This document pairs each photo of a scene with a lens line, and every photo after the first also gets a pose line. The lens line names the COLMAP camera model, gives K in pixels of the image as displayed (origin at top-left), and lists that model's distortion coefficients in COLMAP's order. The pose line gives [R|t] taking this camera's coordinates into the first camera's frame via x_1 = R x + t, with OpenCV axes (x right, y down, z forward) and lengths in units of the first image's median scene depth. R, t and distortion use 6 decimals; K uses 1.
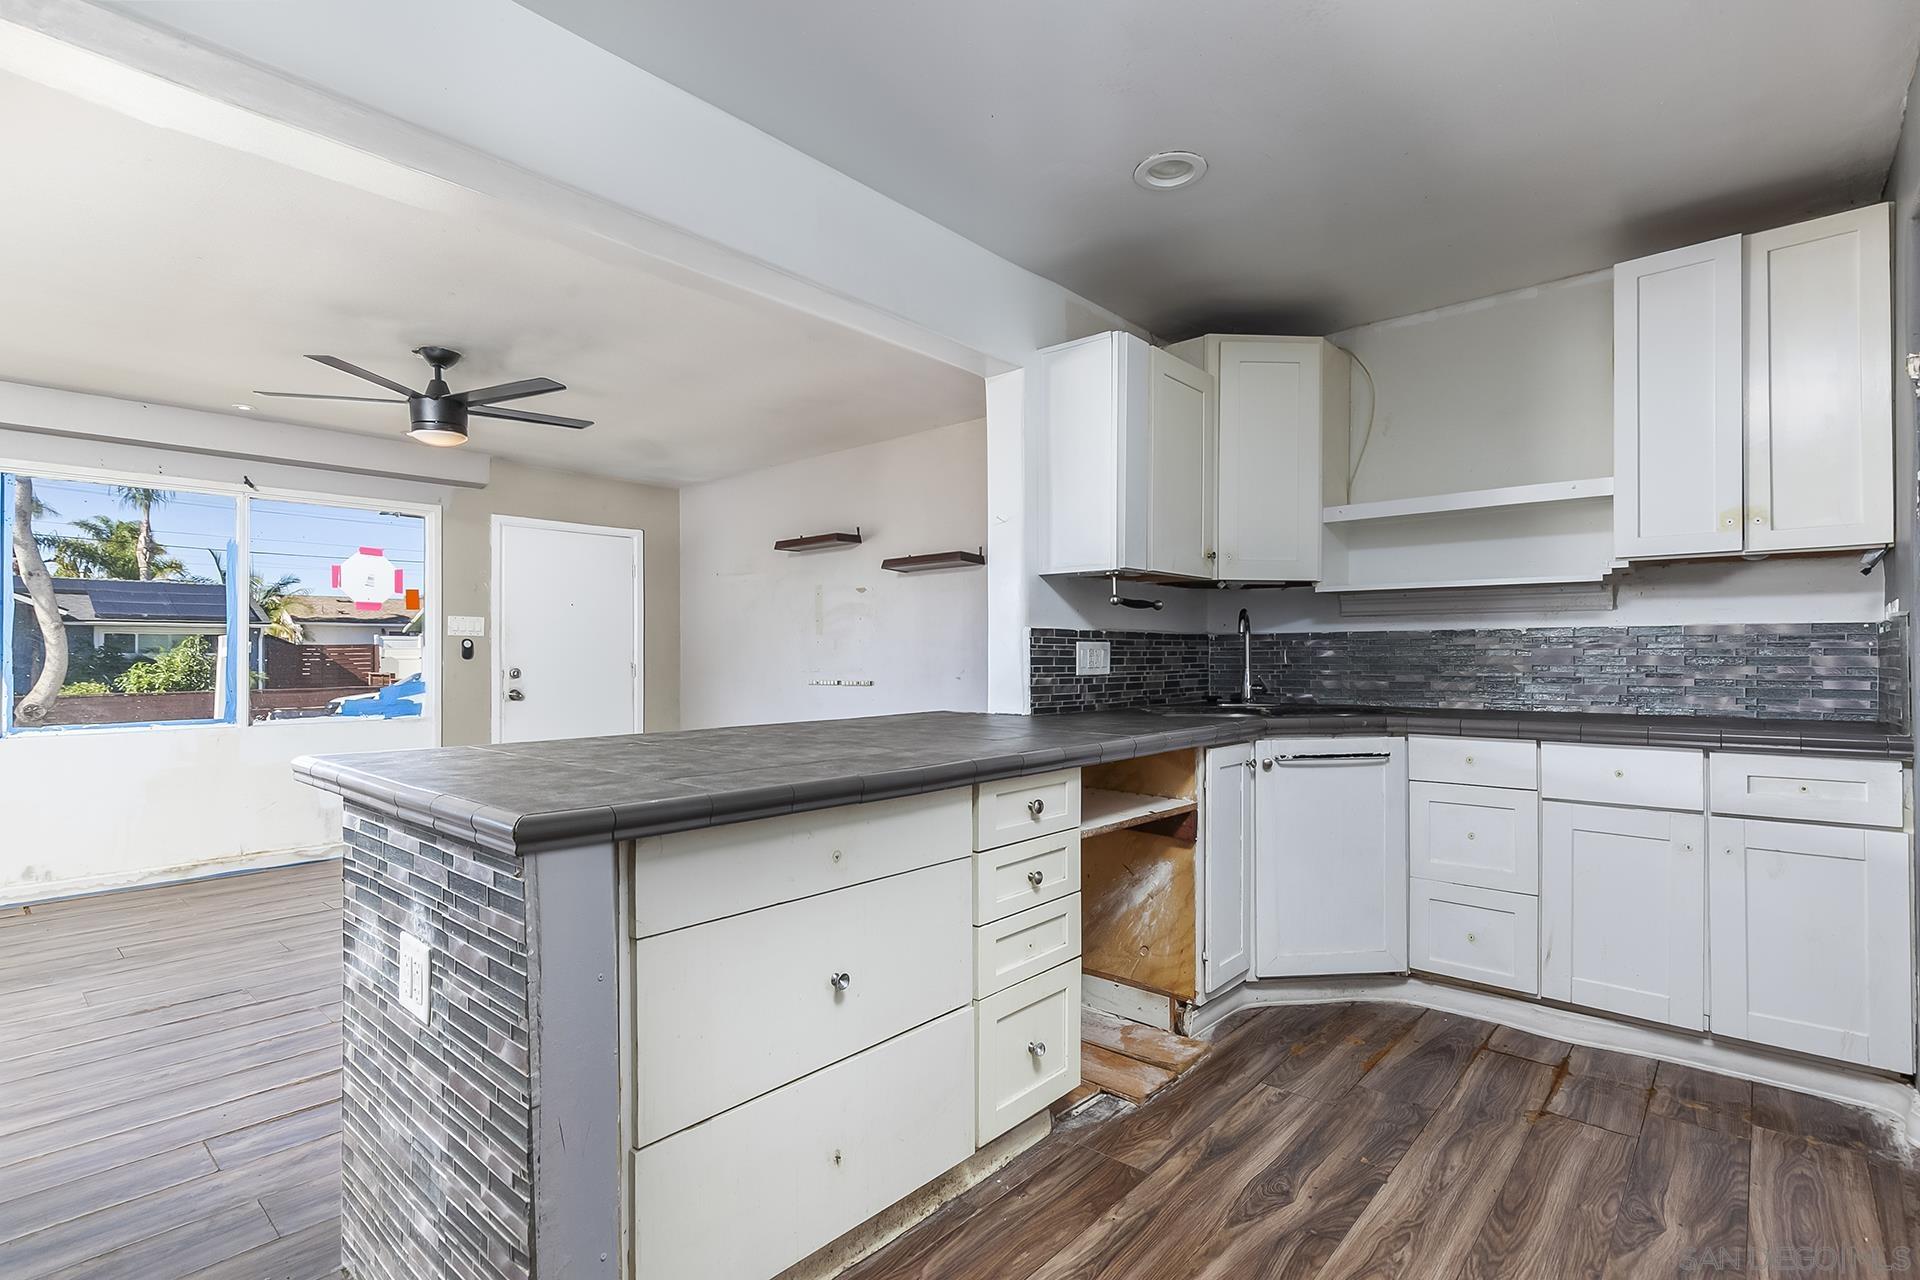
lens RADIAL K [[914.1, 0, 960.0], [0, 914.1, 640.0], [0, 0, 1]] dist [0.000337, -0.000001]
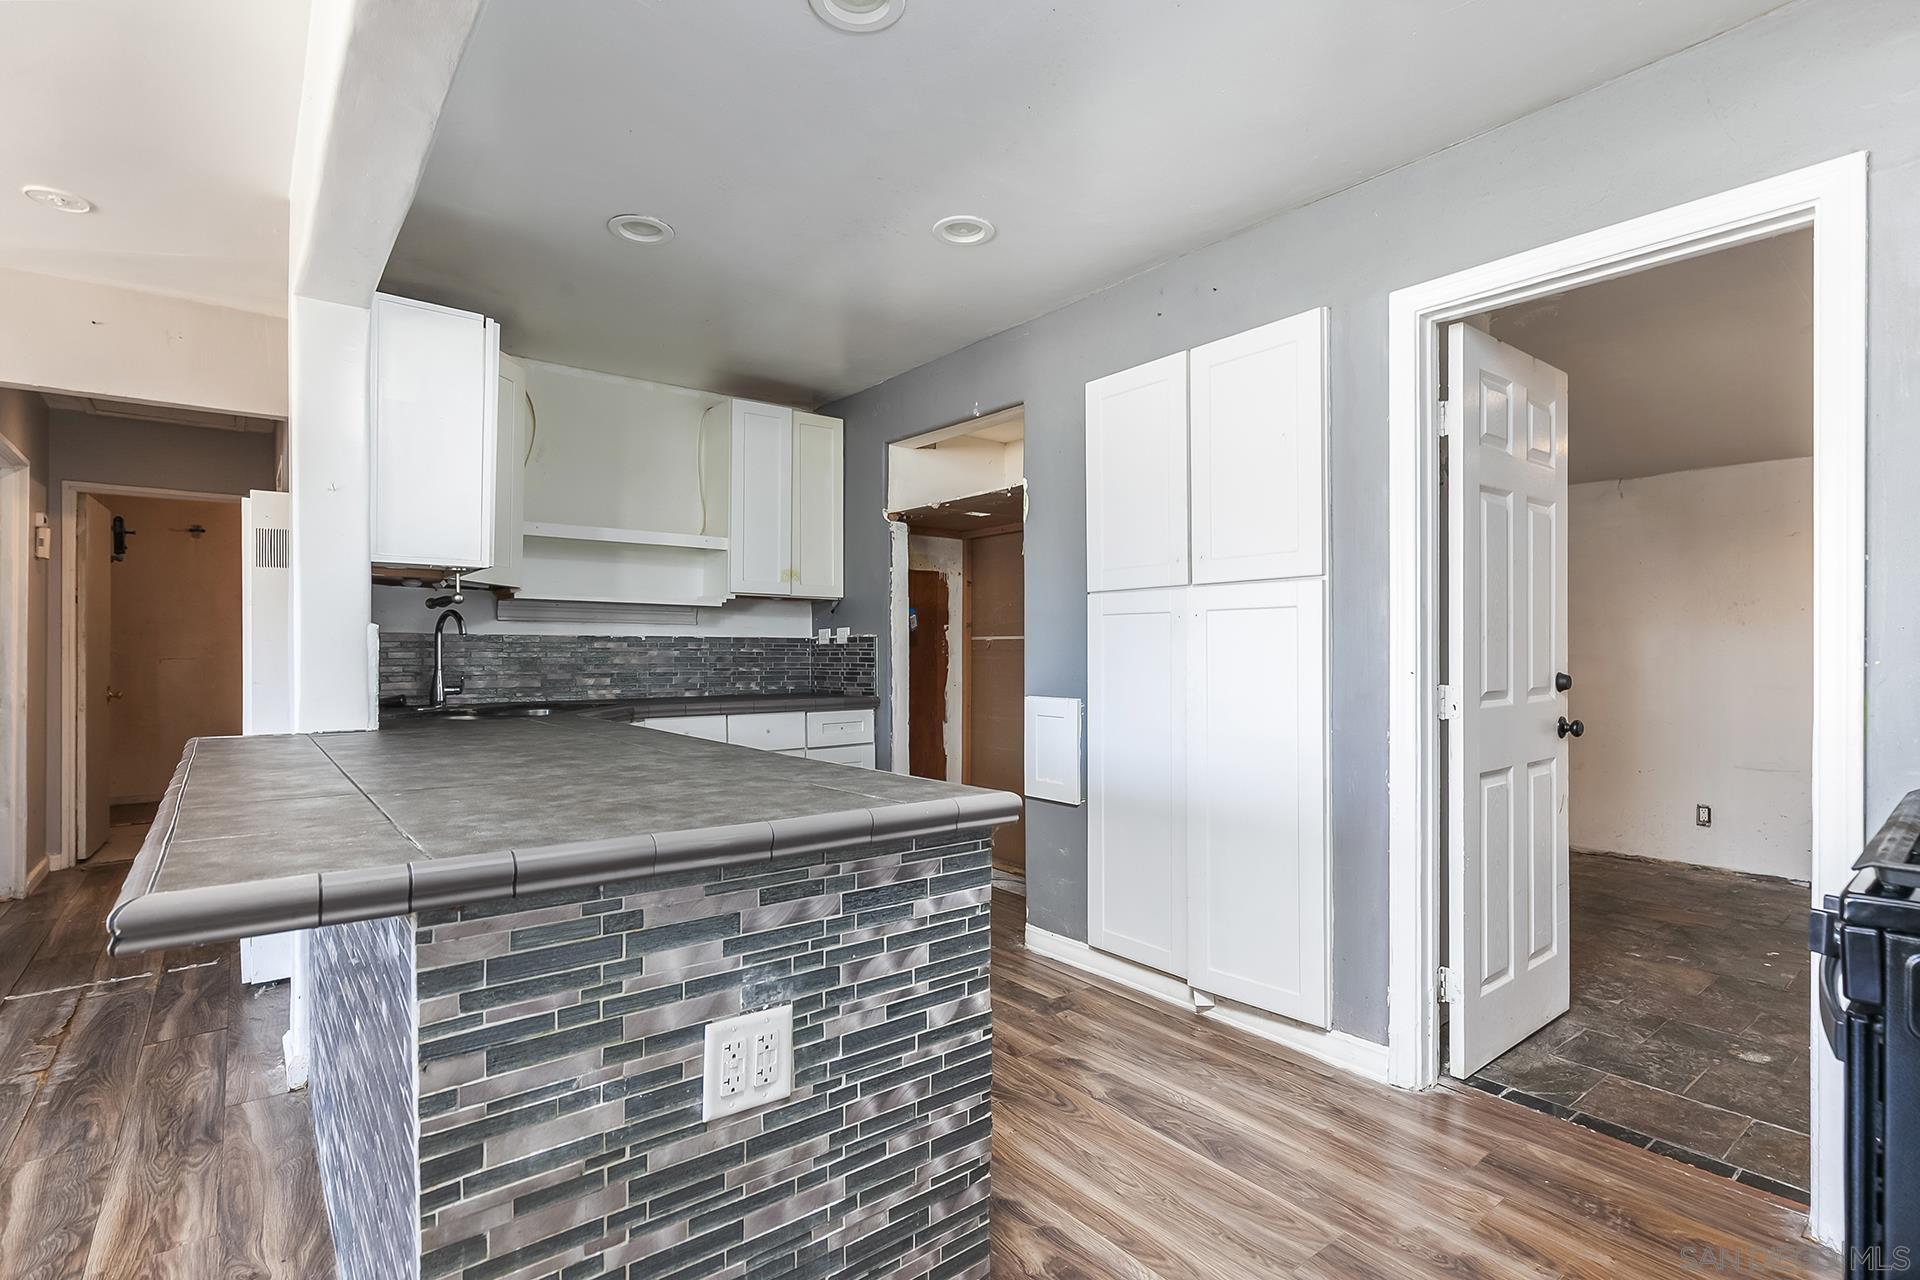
lens RADIAL K [[914.1, 0, 960.0], [0, 914.1, 640.0], [0, 0, 1]] dist [0.000337, -0.000001]
pose [[0.167067, 0.015381, 0.985826, -0.614377], [-0.018447, 0.999752, -0.012472, 0.000910], [-0.985773, -0.016102, 0.167309, 0.320671]]
